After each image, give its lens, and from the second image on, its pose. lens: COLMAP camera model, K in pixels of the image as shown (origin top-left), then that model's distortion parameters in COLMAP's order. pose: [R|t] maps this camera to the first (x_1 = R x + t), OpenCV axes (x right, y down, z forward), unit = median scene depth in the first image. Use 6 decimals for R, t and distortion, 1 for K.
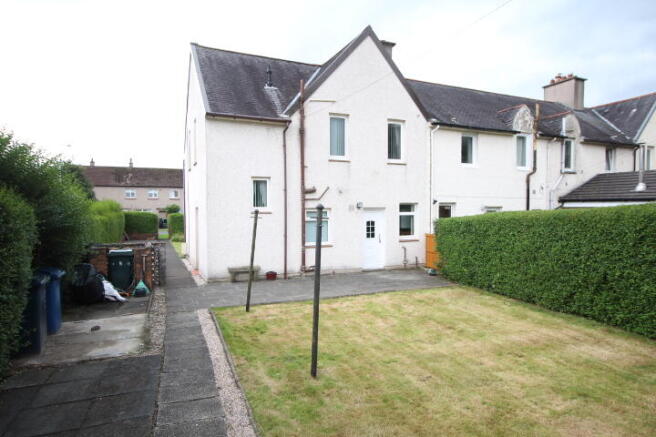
lens RADIAL K [[389.6, 0, 341.0], [0, 389.6, 222.4], [0, 0, 1]] dist [-0.003233, 0.001001]
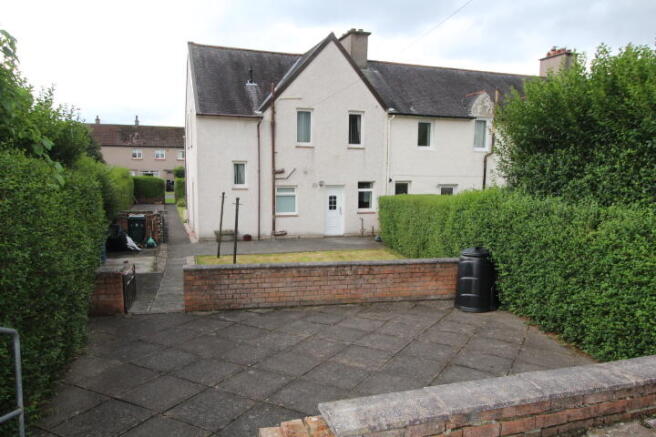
lens RADIAL K [[423.9, 0, 326.9], [0, 423.9, 221.2], [0, 0, 1]] dist [0.006904, -0.001309]
pose [[0.996836, 0.025911, -0.075140, 0.158663], [-0.019925, 0.996648, 0.079346, -0.029576], [0.076944, -0.077598, 0.994011, -0.318952]]
